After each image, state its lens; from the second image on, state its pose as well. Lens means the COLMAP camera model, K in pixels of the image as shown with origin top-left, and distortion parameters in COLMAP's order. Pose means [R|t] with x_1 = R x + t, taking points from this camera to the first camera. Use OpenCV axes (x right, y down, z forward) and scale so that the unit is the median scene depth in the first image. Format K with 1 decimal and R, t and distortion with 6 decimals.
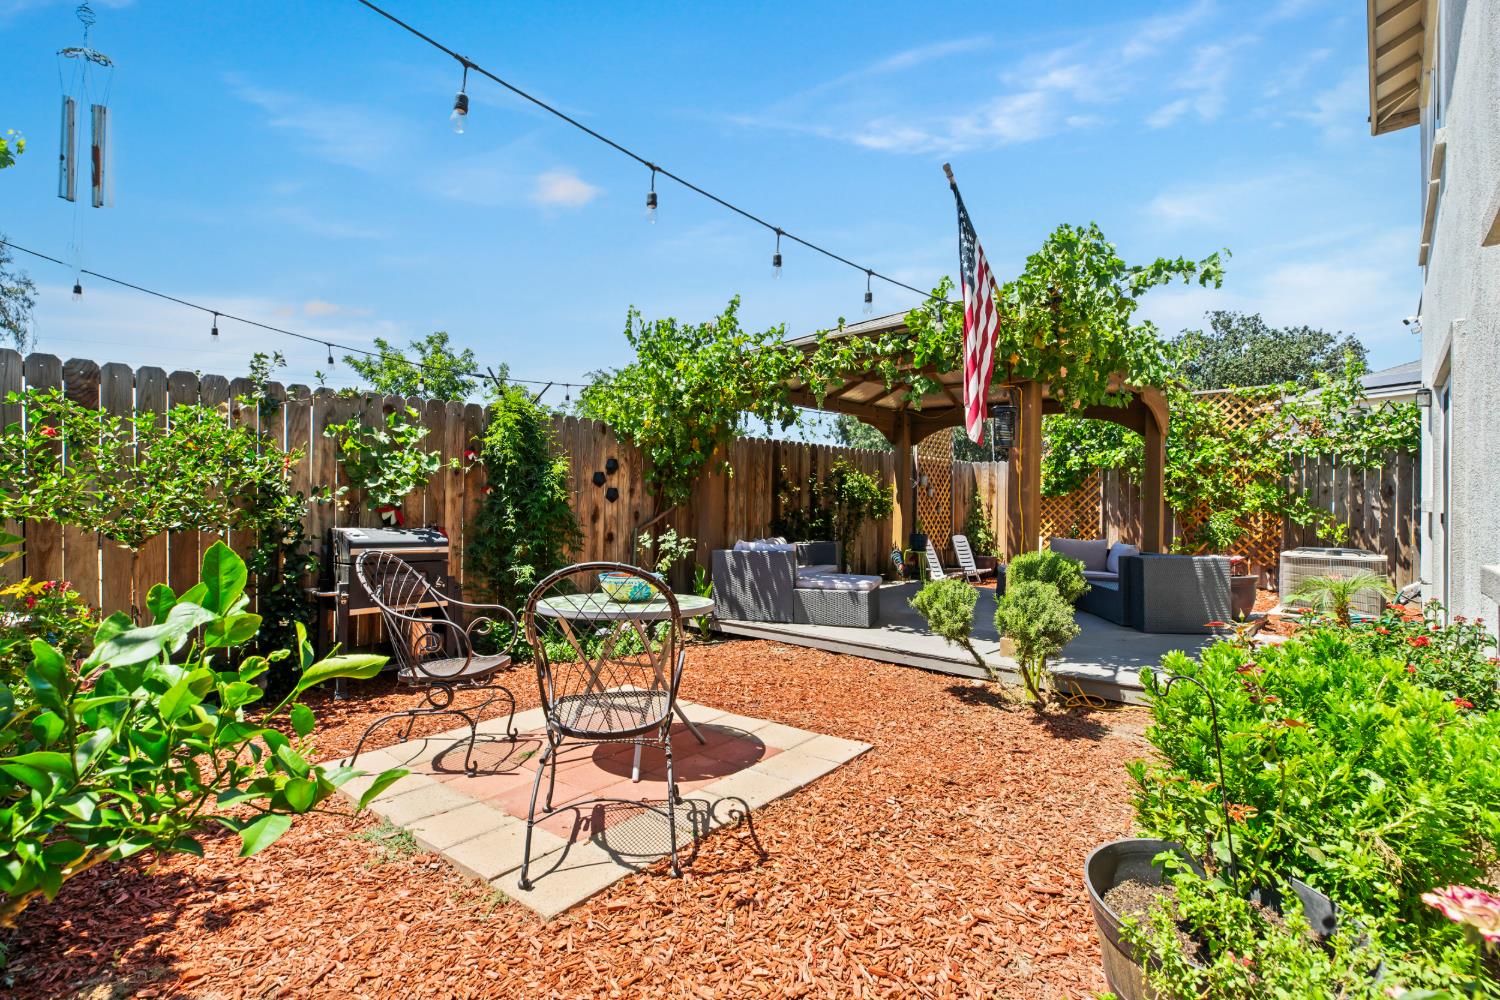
lens RADIAL K [[685.2, 0, 749.6], [0, 685.2, 497.4], [0, 0, 1]] dist [0.003639, 0.000099]
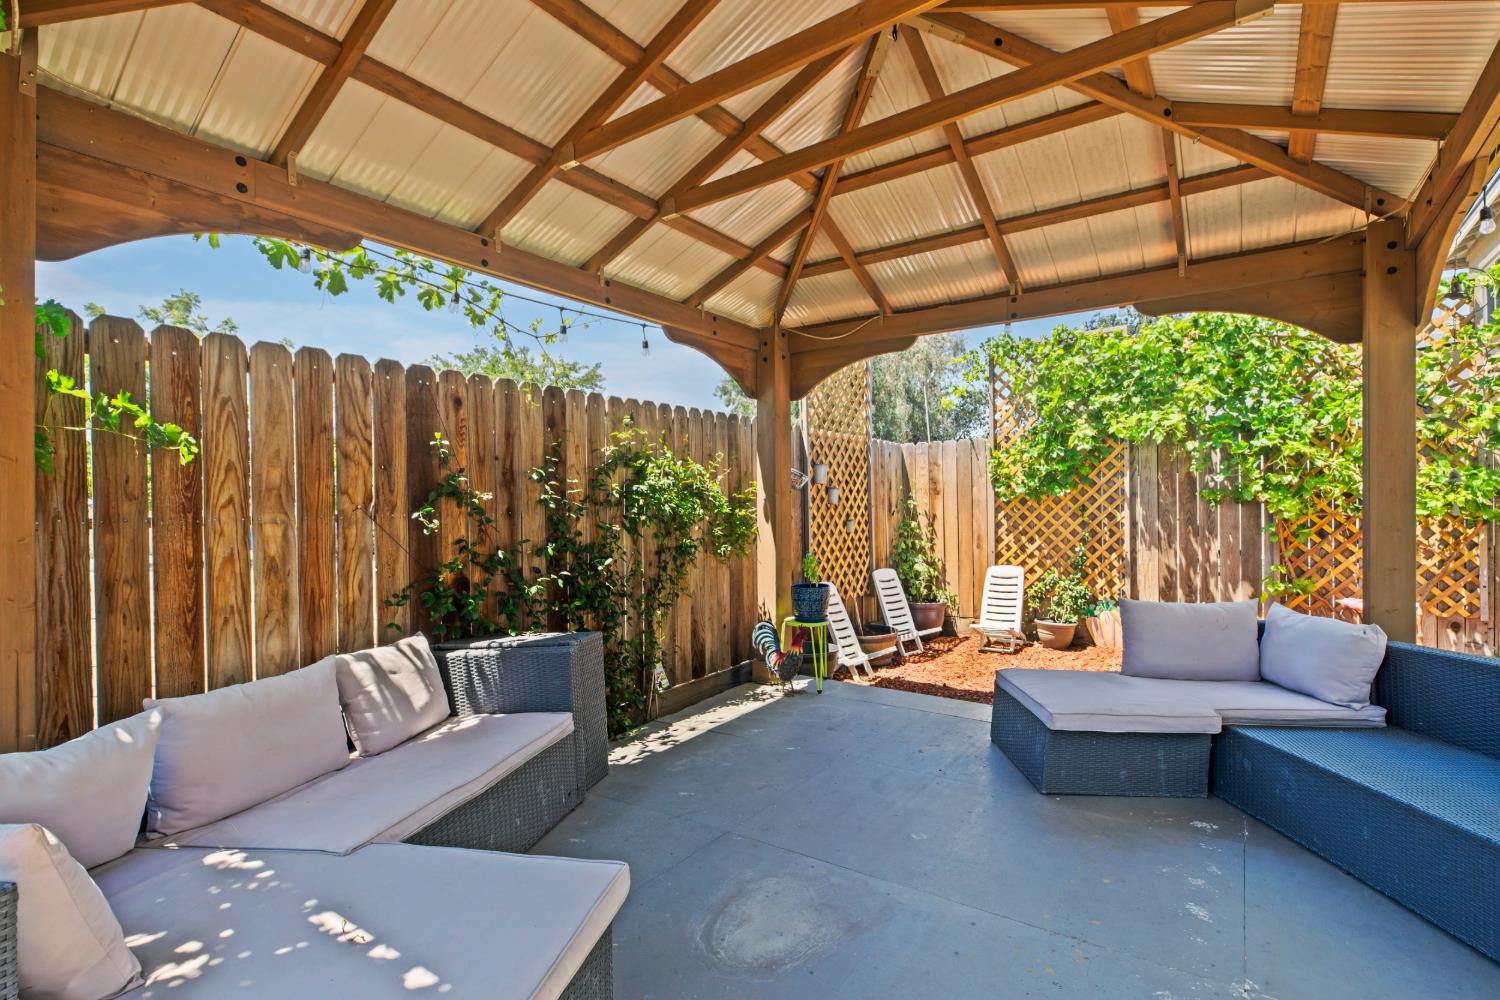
lens RADIAL K [[685.2, 0, 753.0], [0, 685.2, 509.4], [0, 0, 1]] dist [0.003639, 0.000099]
pose [[0.989987, -0.028454, 0.138262, 0.128114], [0.027046, 0.999562, 0.012054, -0.004794], [-0.138544, -0.008194, 0.990322, 0.480575]]
